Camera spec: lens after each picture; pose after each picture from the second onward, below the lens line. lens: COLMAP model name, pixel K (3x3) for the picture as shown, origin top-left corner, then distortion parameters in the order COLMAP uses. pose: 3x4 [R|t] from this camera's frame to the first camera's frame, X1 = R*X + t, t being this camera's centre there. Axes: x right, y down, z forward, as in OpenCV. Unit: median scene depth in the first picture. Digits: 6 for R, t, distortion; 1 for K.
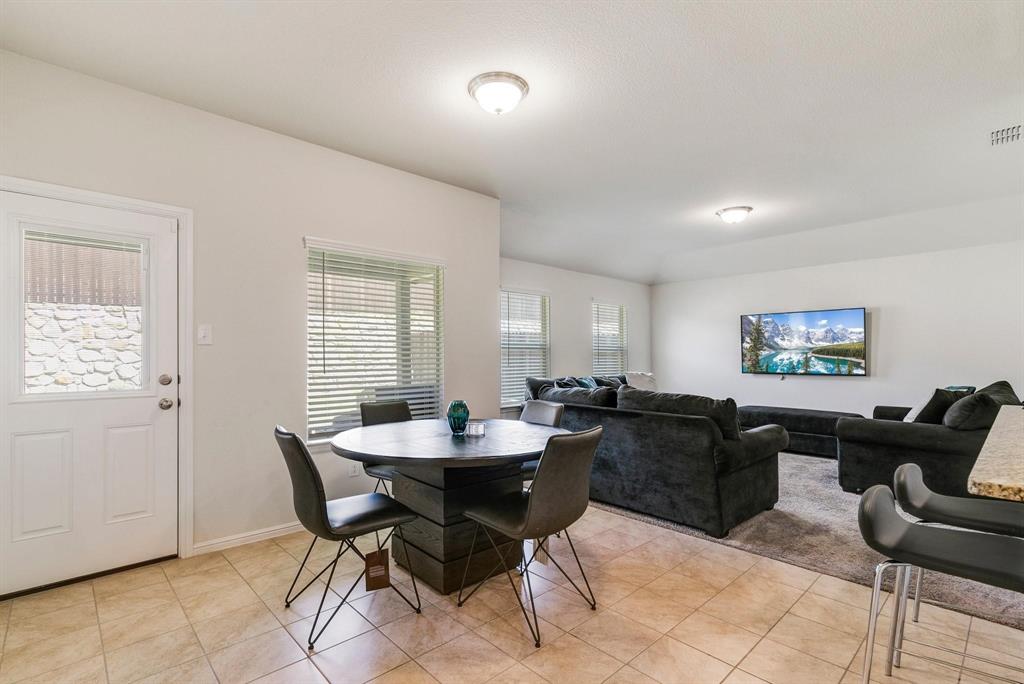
lens RADIAL K [[481.9, 0, 510.3], [0, 481.9, 361.0], [0, 0, 1]] dist [0.074868, 0.000025]
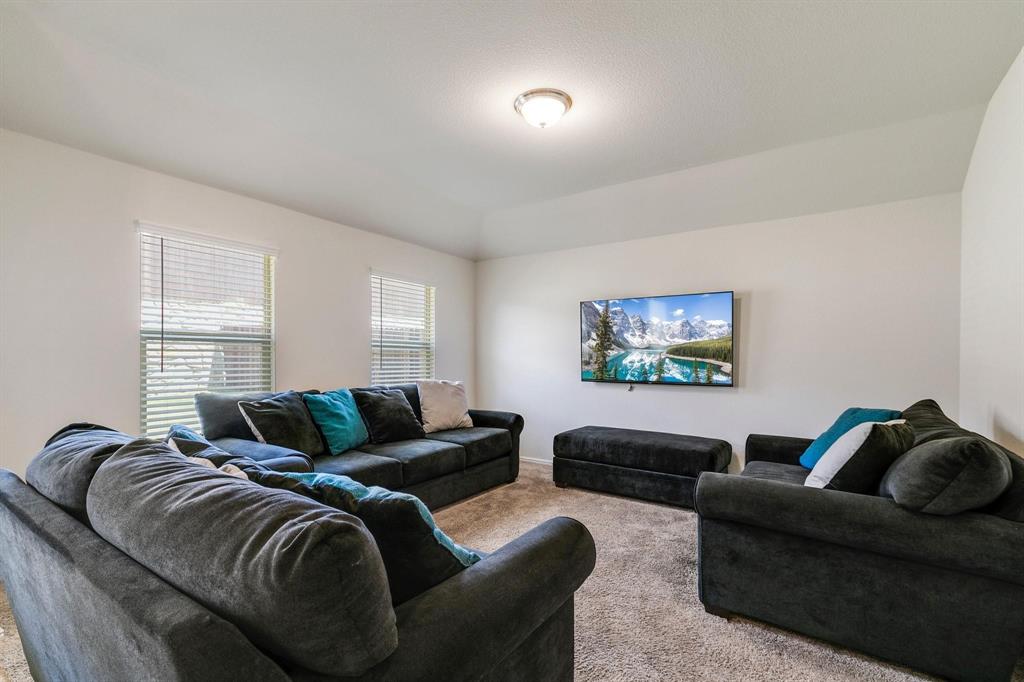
lens RADIAL K [[479.2, 0, 511.0], [0, 479.2, 363.4], [0, 0, 1]] dist [0.000551, -0.000239]
pose [[0.975483, 0.000476, 0.220073, 0.220721], [-0.000413, 1.000000, -0.000333, -0.000360], [-0.220073, 0.000234, 0.975483, 0.345300]]
